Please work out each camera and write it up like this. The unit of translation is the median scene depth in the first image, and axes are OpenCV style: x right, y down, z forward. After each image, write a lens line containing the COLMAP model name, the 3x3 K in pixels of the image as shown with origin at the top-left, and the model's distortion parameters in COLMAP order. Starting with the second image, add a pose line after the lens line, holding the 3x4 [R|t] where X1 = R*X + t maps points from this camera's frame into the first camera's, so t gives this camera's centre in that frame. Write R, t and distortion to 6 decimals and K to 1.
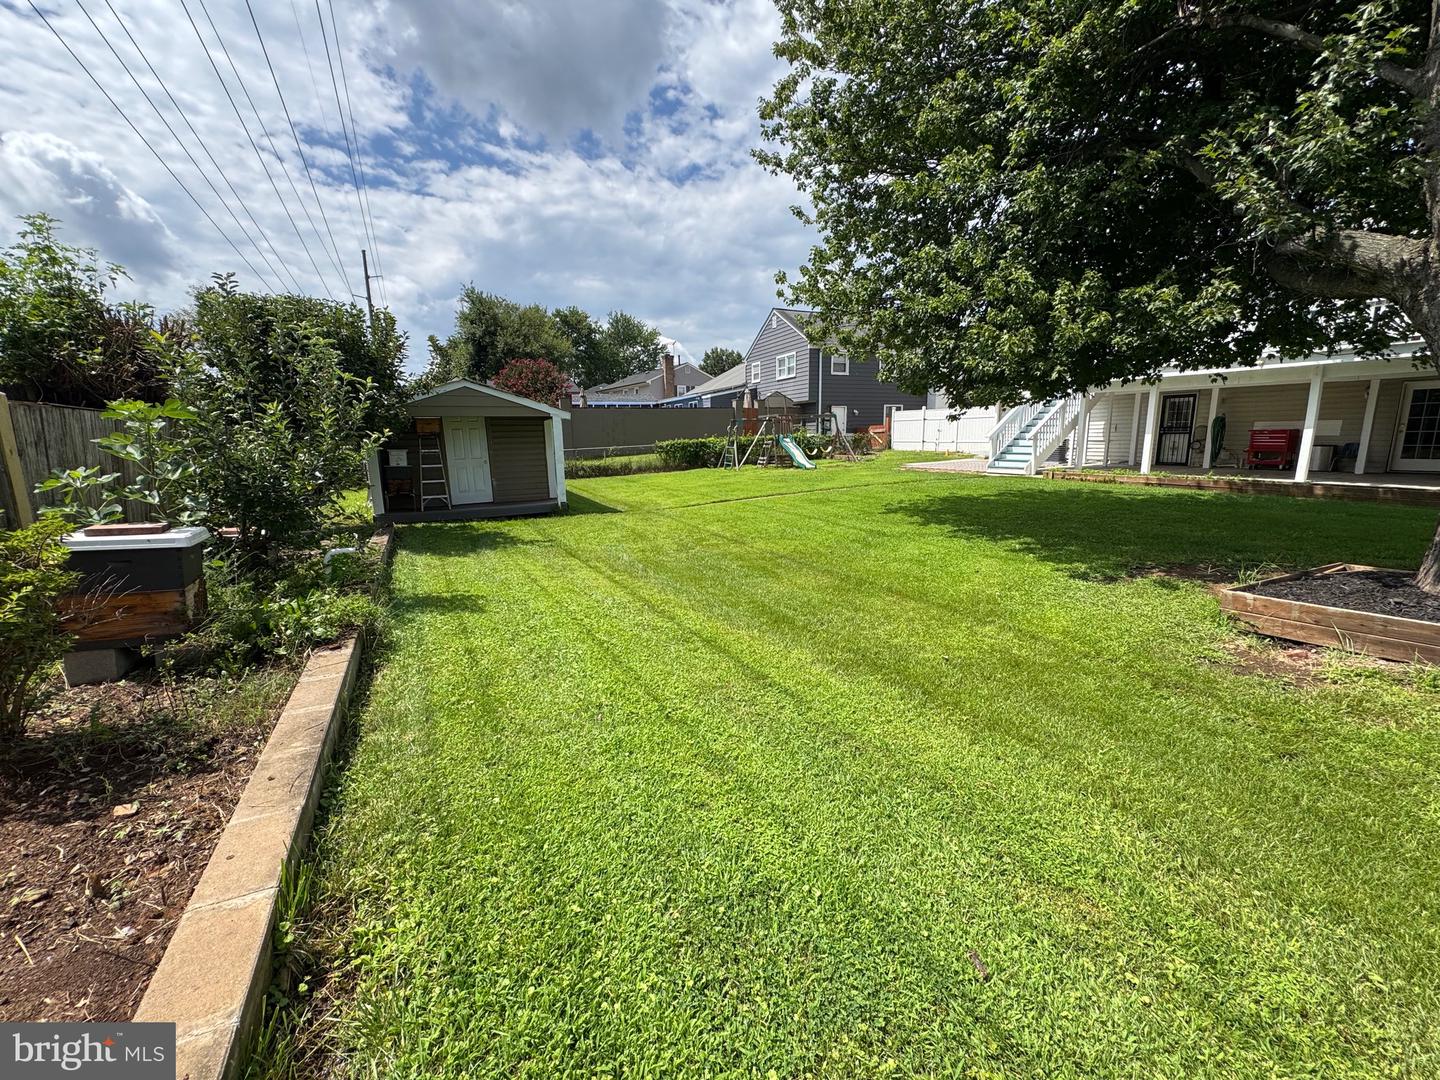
lens RADIAL K [[578.0, 0, 700.0], [0, 578.0, 509.3], [0, 0, 1]] dist [-0.001792, 0.000367]
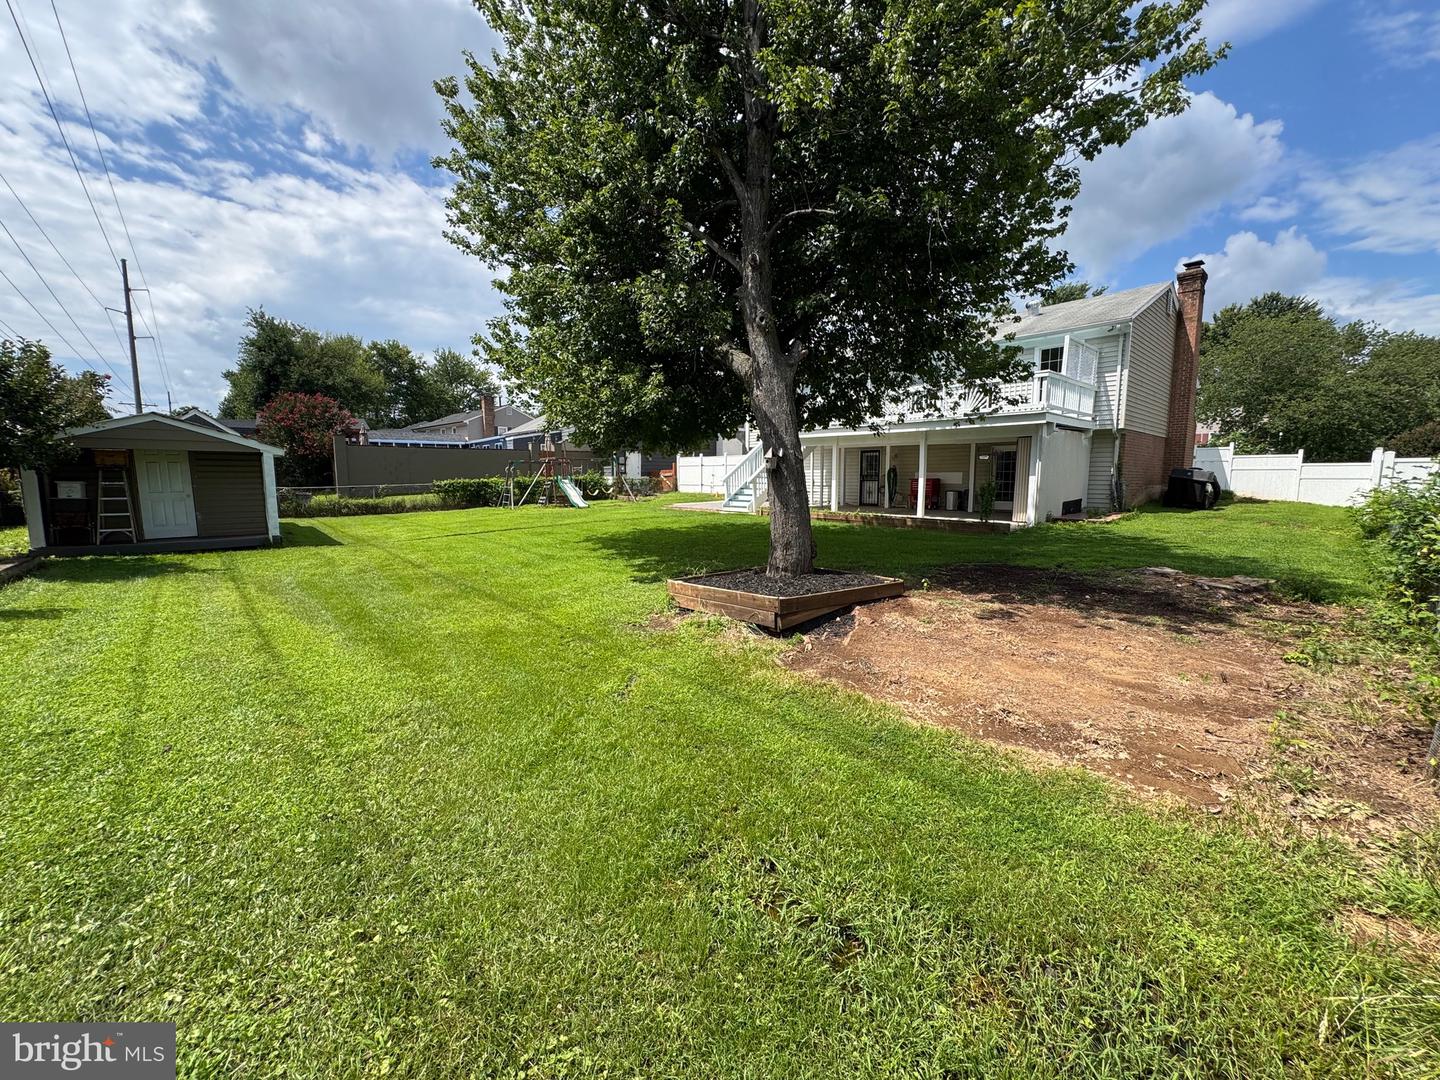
lens RADIAL K [[578.0, 0, 723.9], [0, 578.0, 538.8], [0, 0, 1]] dist [-0.001792, 0.000367]
pose [[0.967639, -0.009343, 0.252167, 0.066630], [0.015588, 0.999619, -0.022779, 0.006808], [-0.251858, 0.025972, 0.967416, -0.048353]]
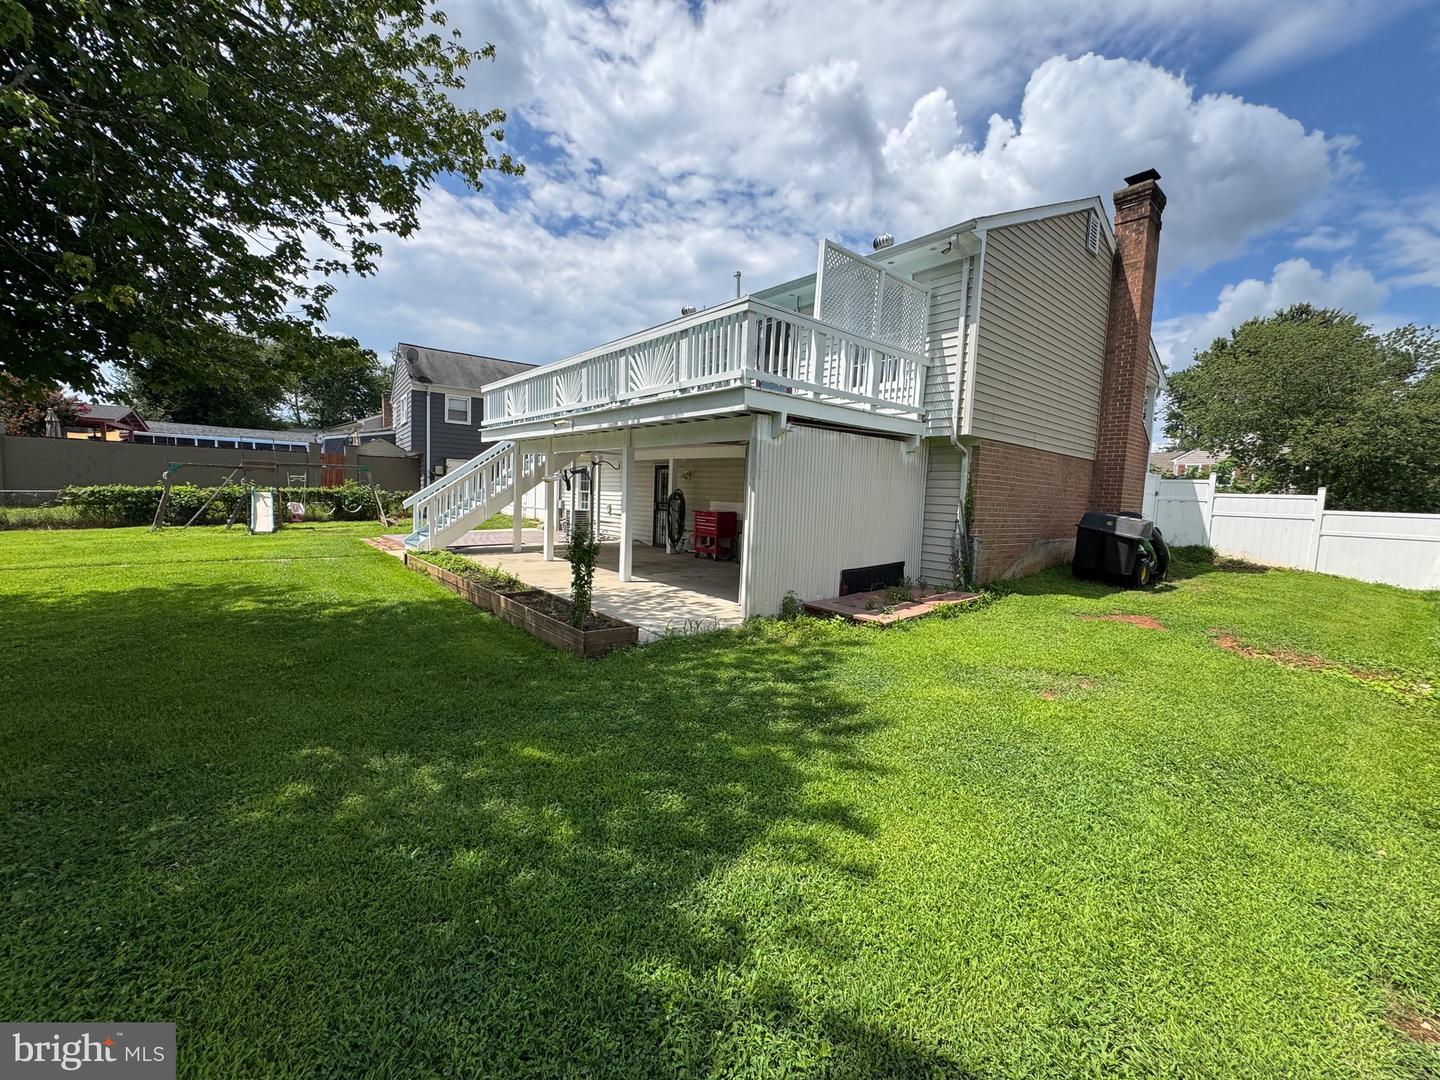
lens RADIAL K [[578.0, 0, 718.0], [0, 578.0, 538.4], [0, 0, 1]] dist [-0.001792, 0.000367]
pose [[0.975297, 0.036924, 0.217790, 0.233057], [-0.026021, 0.998270, -0.052724, -0.014361], [-0.219360, 0.045755, 0.974570, 0.044164]]
